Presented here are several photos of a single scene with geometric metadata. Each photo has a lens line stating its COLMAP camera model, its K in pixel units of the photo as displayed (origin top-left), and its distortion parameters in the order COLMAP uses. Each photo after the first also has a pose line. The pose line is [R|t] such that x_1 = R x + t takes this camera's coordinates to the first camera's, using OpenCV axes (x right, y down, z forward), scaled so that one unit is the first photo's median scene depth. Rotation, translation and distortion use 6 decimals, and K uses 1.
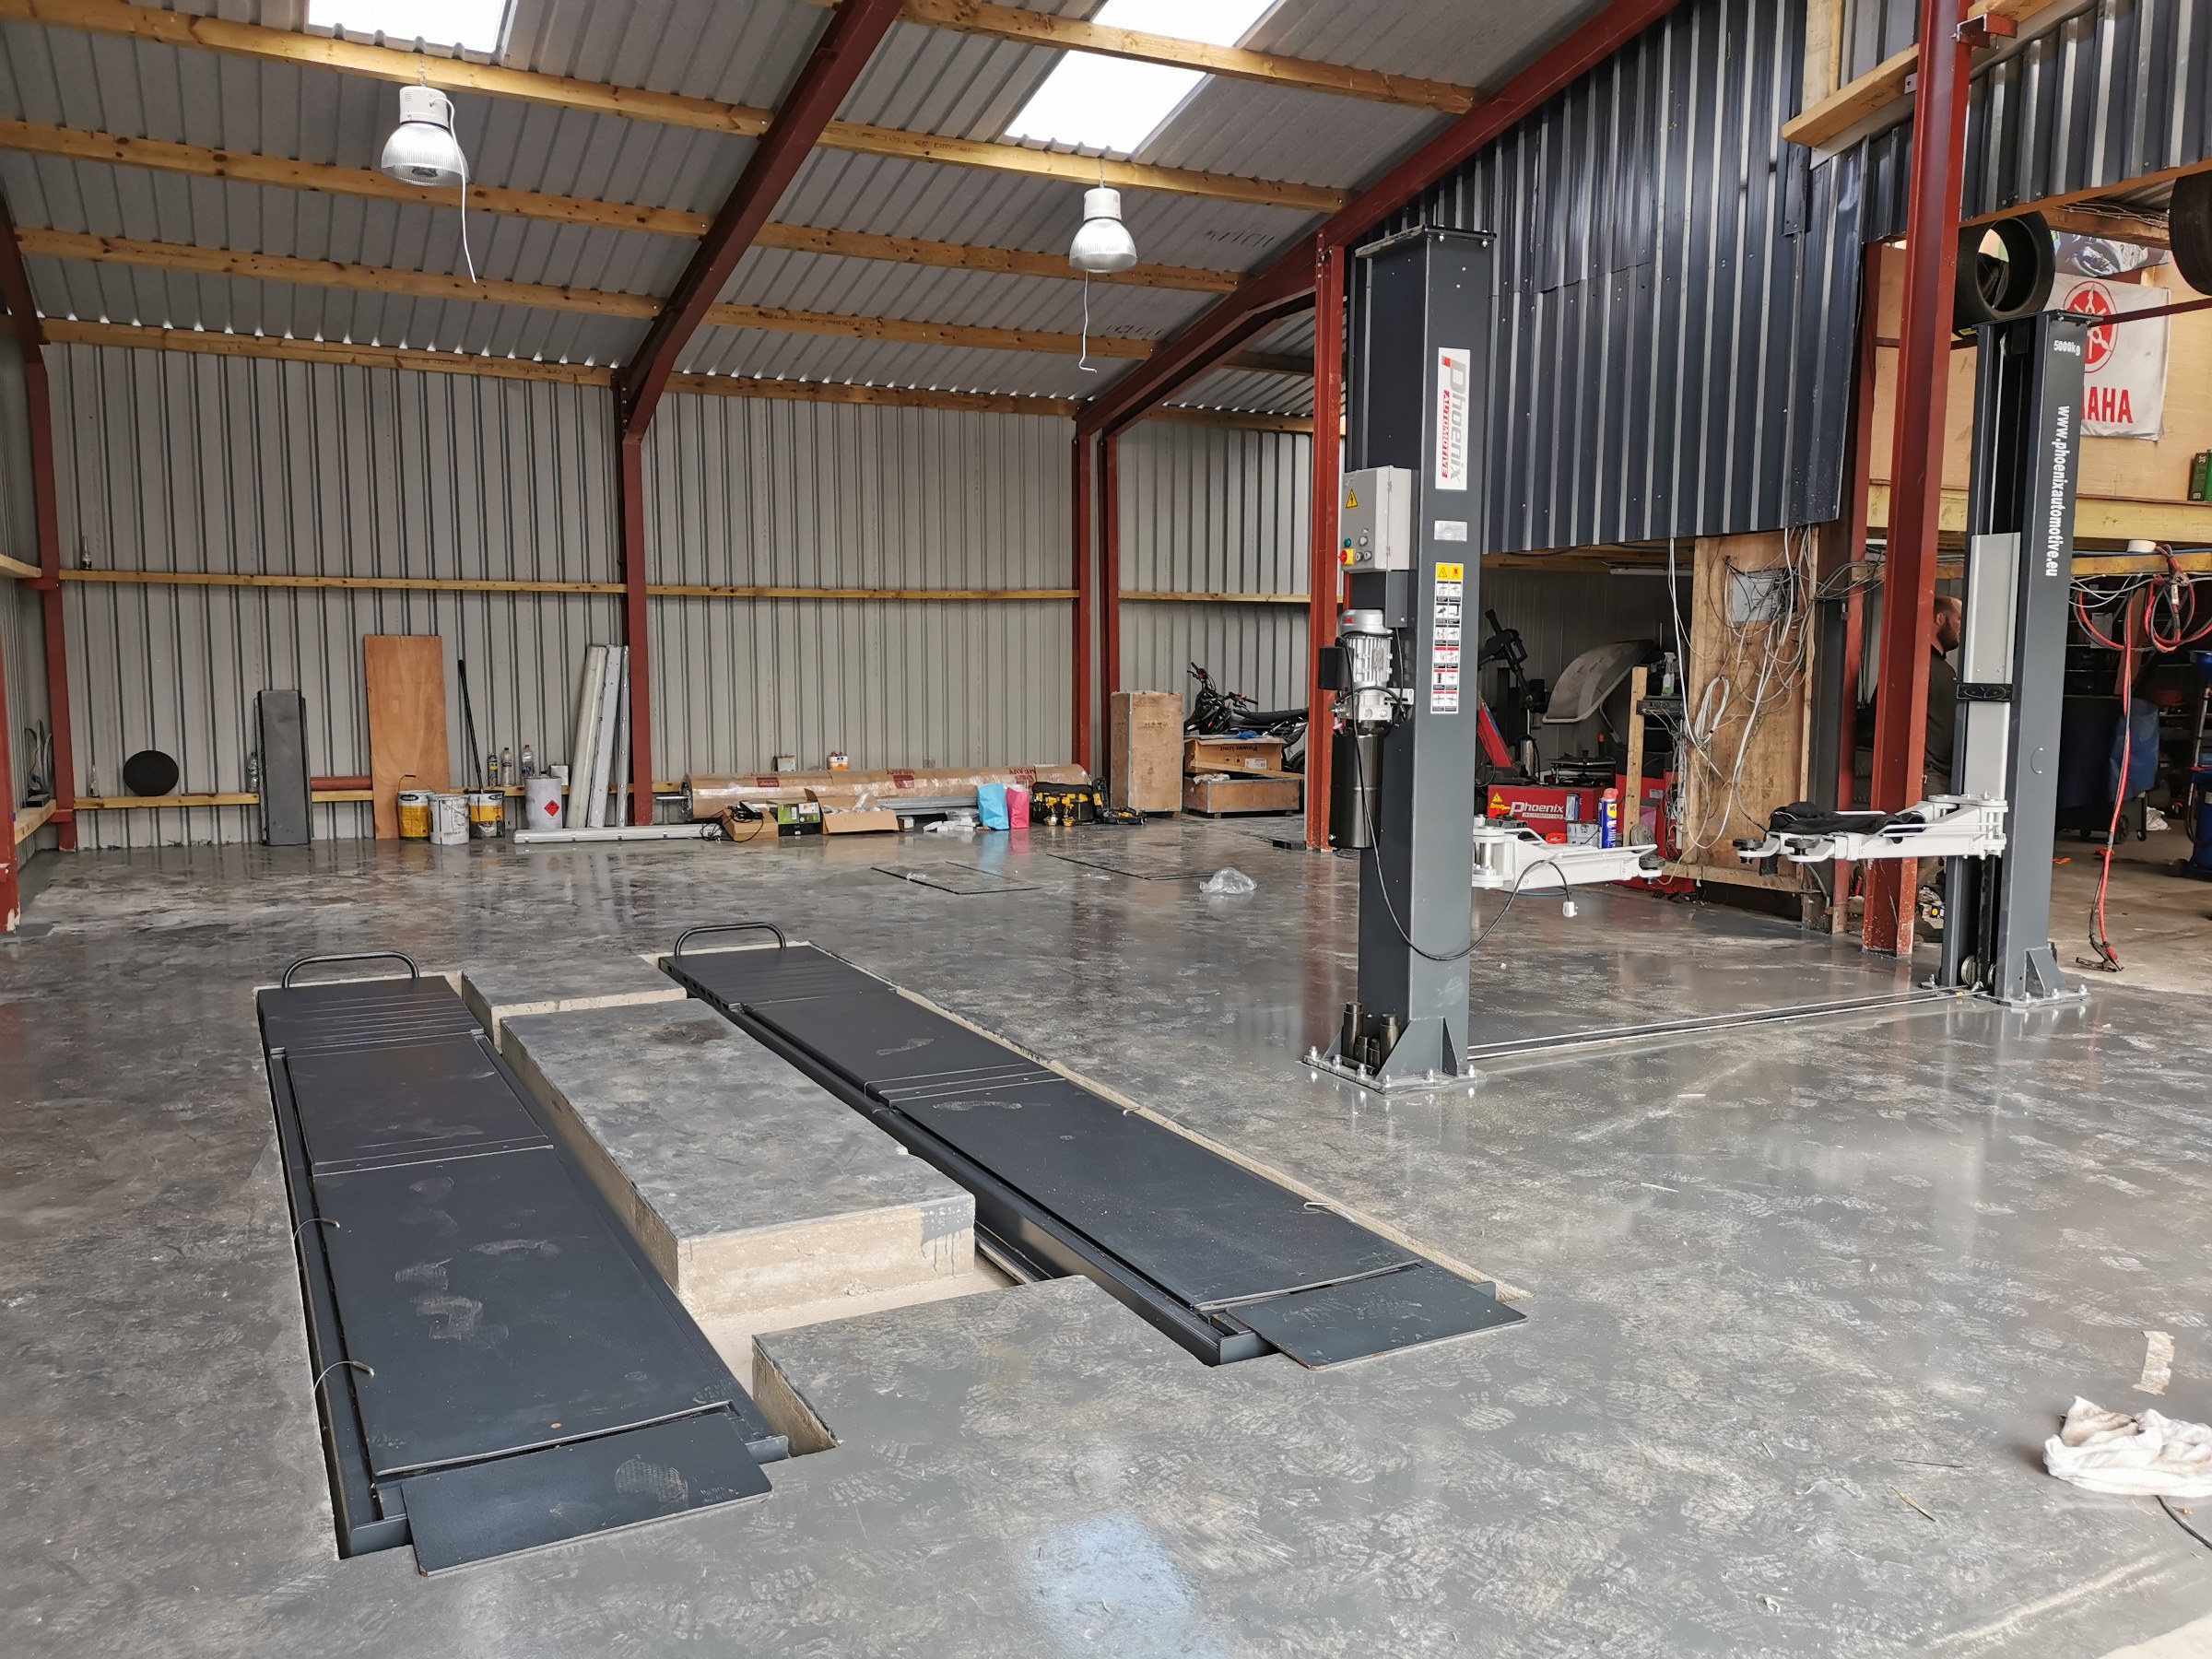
lens RADIAL K [[1696.8, 0, 1105.9], [0, 1696.8, 843.9], [0, 0, 1]] dist [0.063367, -0.062010]
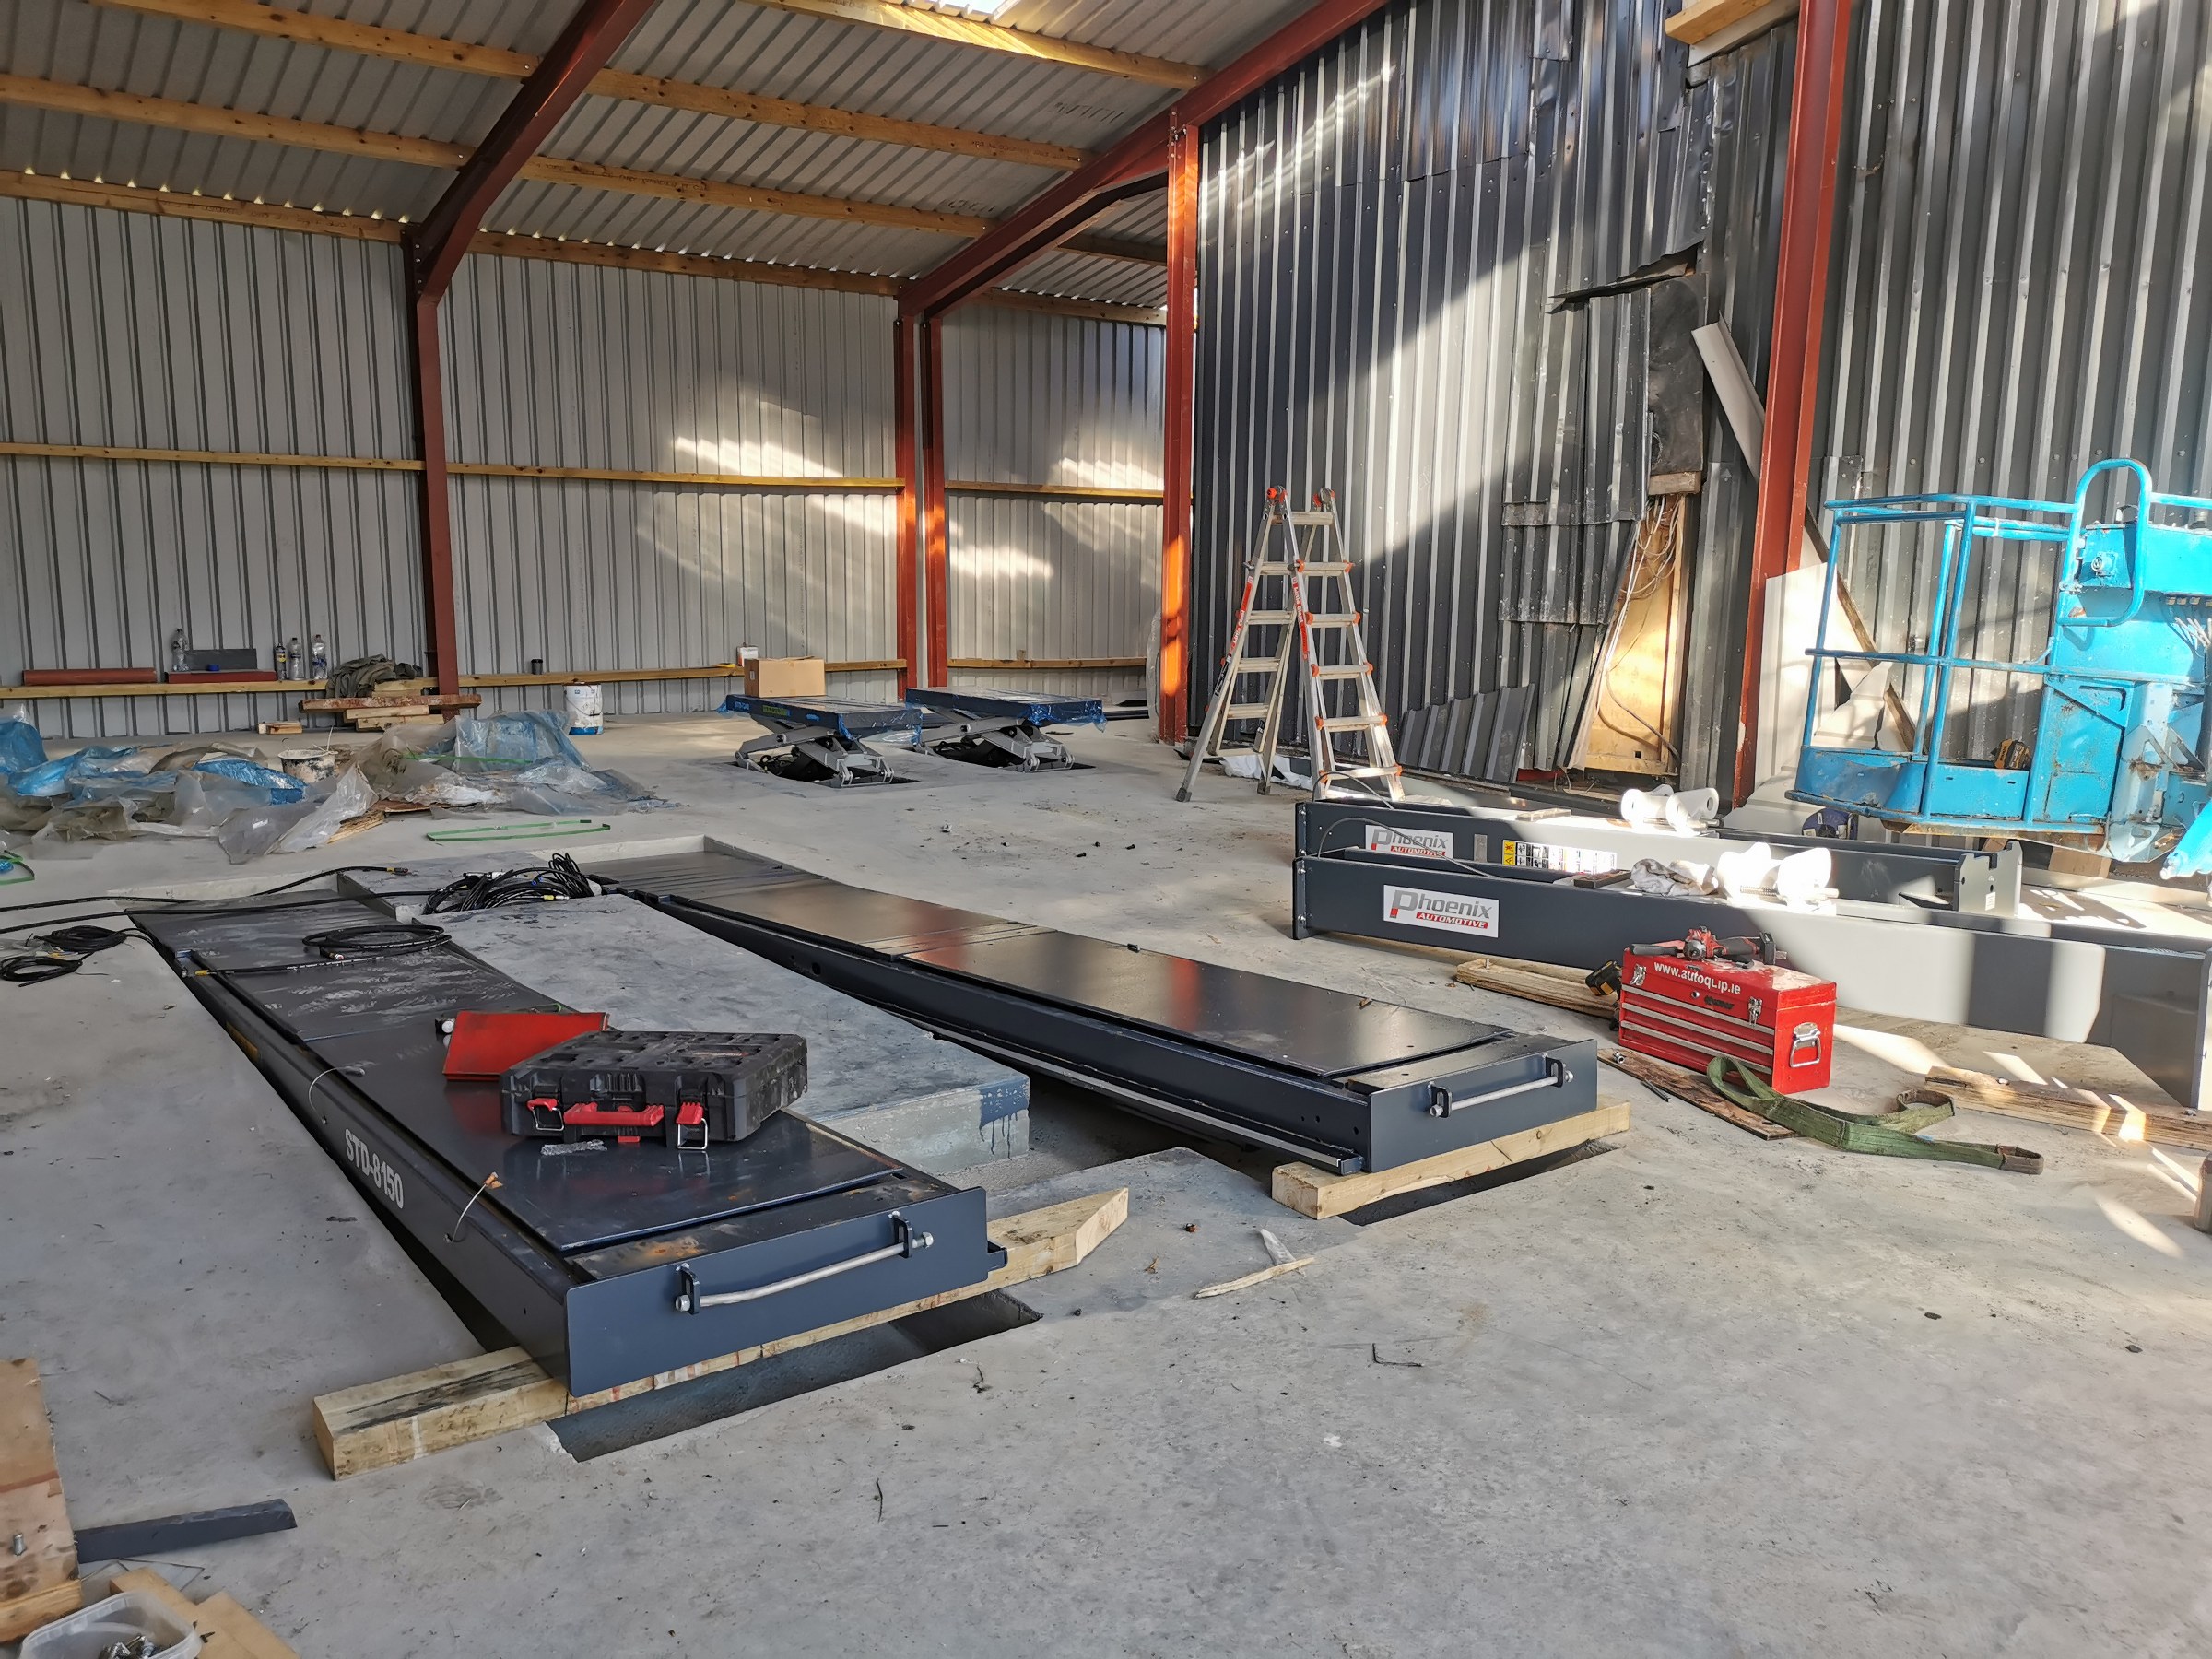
lens RADIAL K [[1696.8, 0, 1106.7], [0, 1696.8, 847.6], [0, 0, 1]] dist [0.063367, -0.062010]
pose [[0.988171, -0.015922, 0.152530, -0.088022], [0.006995, 0.998240, 0.058886, 0.008315], [-0.153199, -0.057123, 0.986543, 0.015876]]
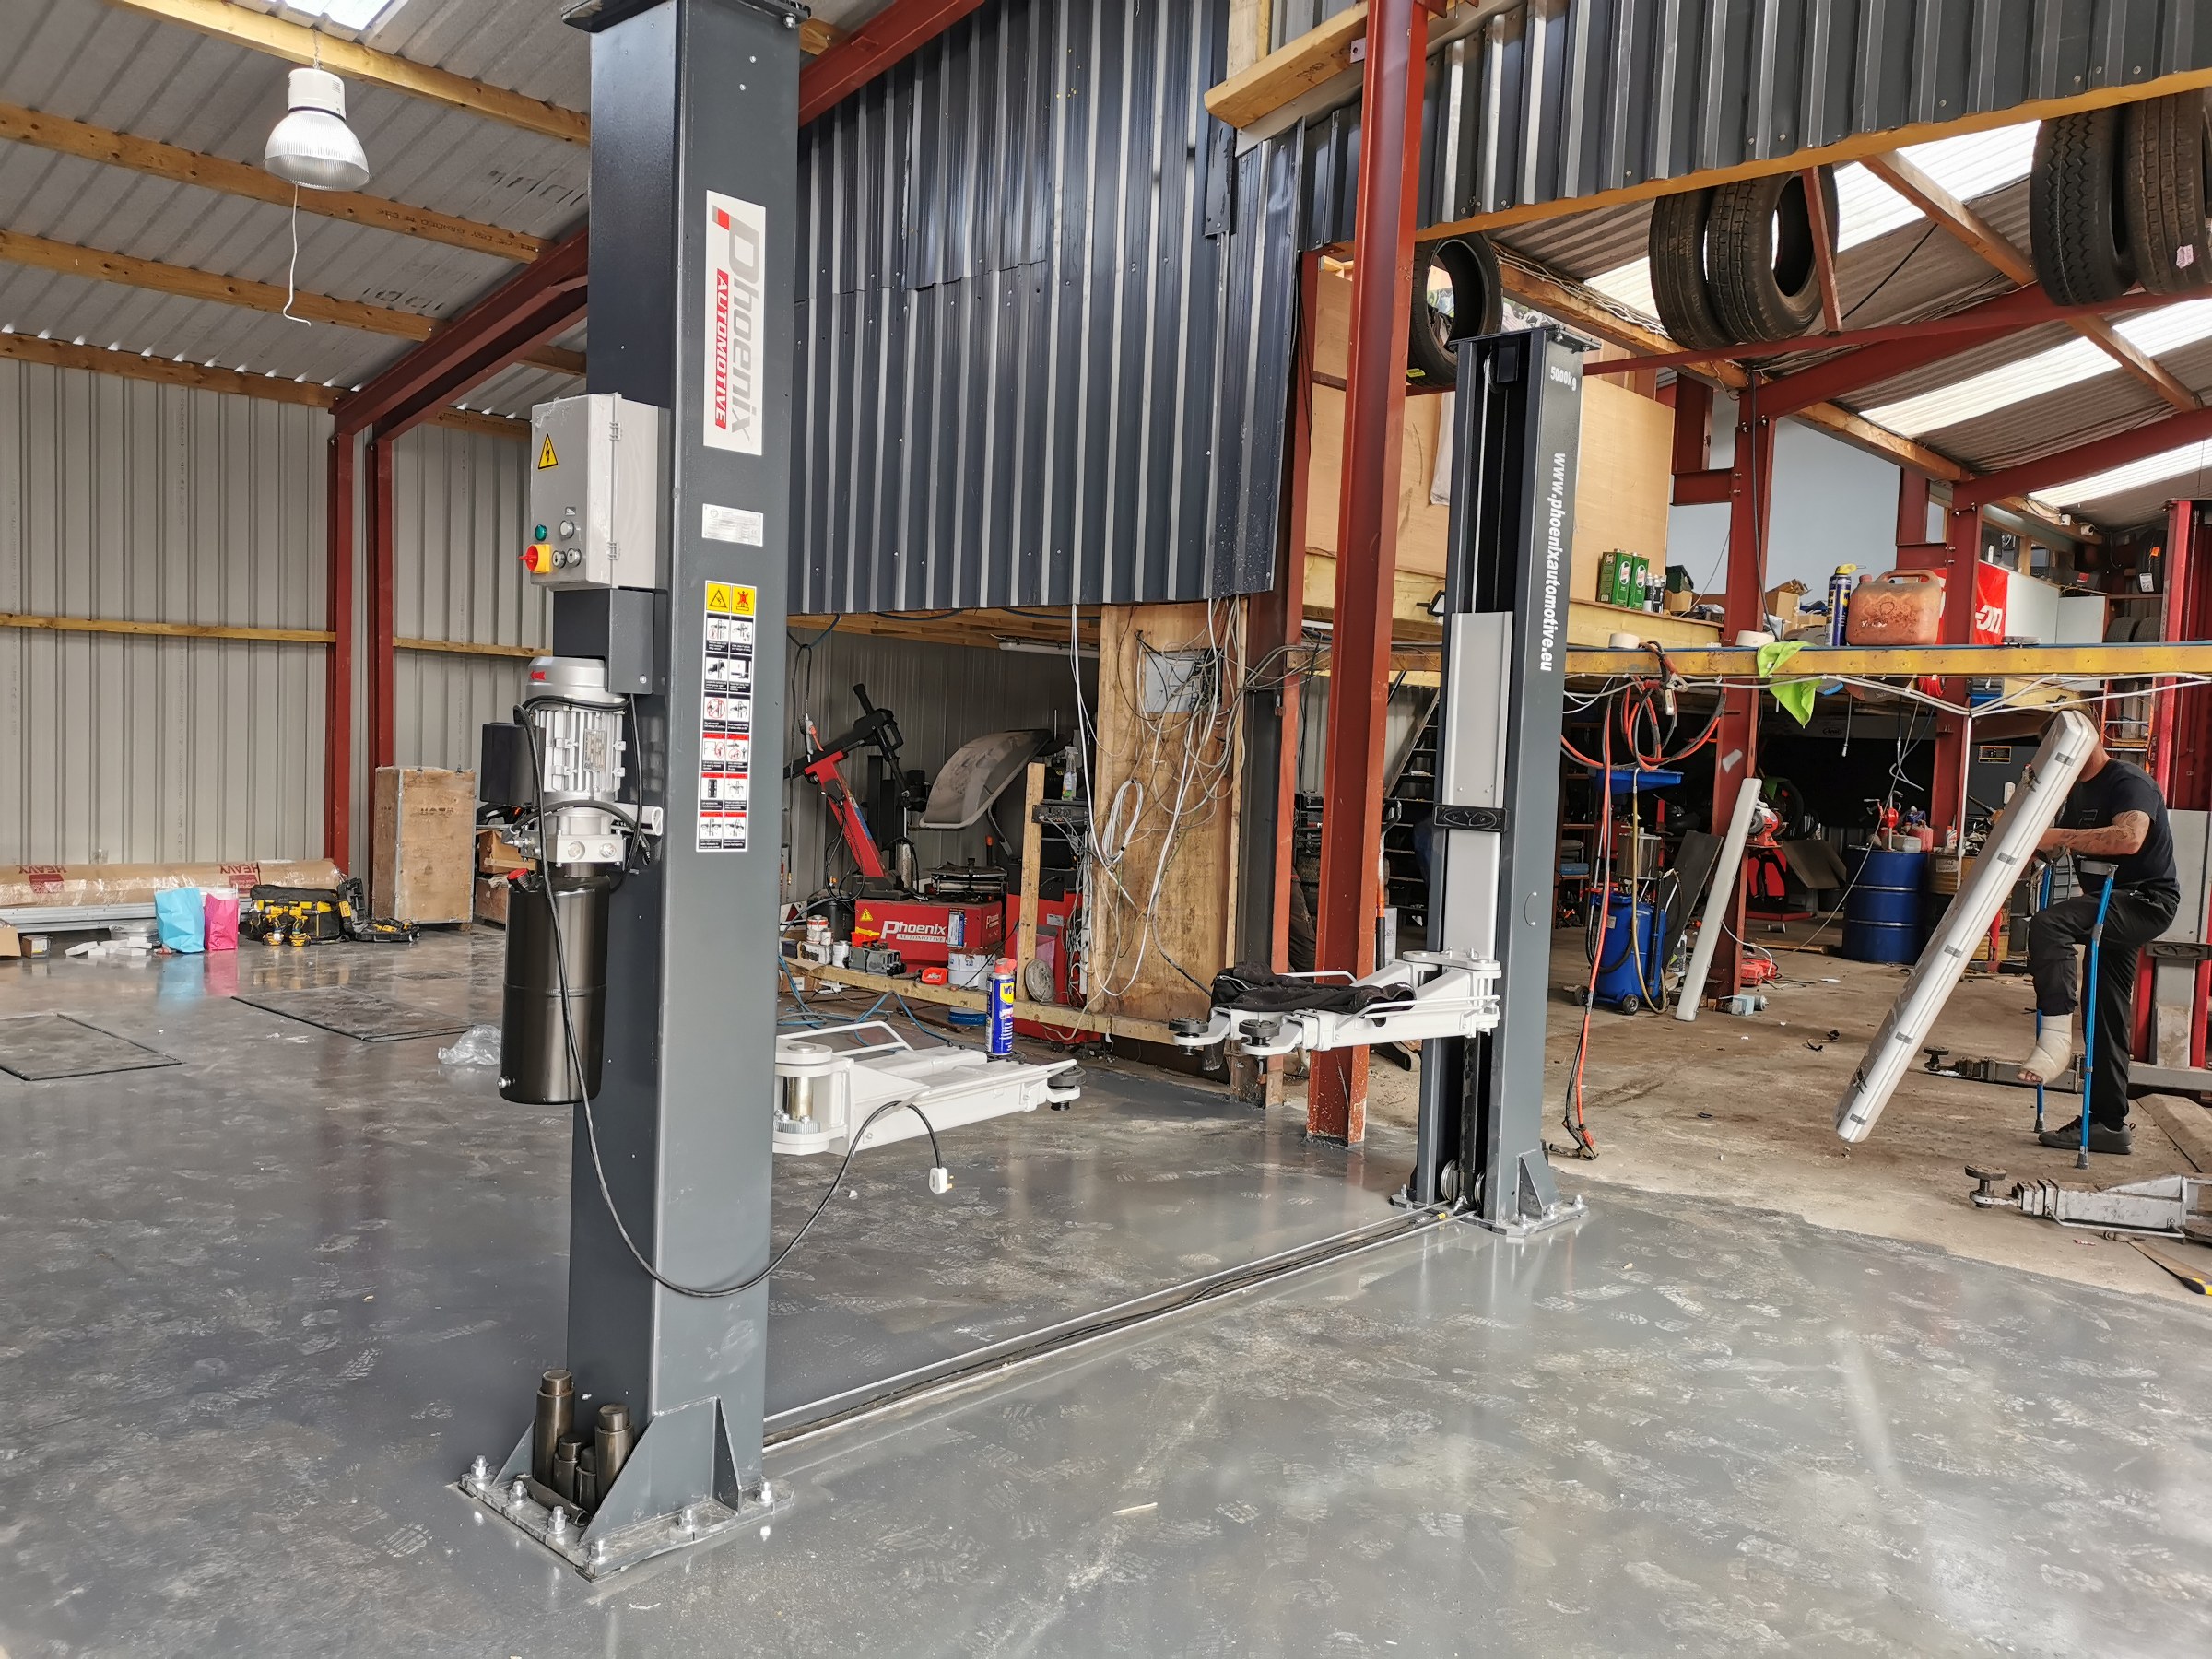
lens RADIAL K [[1696.8, 0, 1111.6], [0, 1696.8, 839.3], [0, 0, 1]] dist [0.063367, -0.062010]
pose [[0.937557, 0.015420, 0.347491, 0.074946], [0.000896, 0.998907, -0.046742, -0.032753], [-0.347831, 0.044134, 0.936518, 0.260889]]
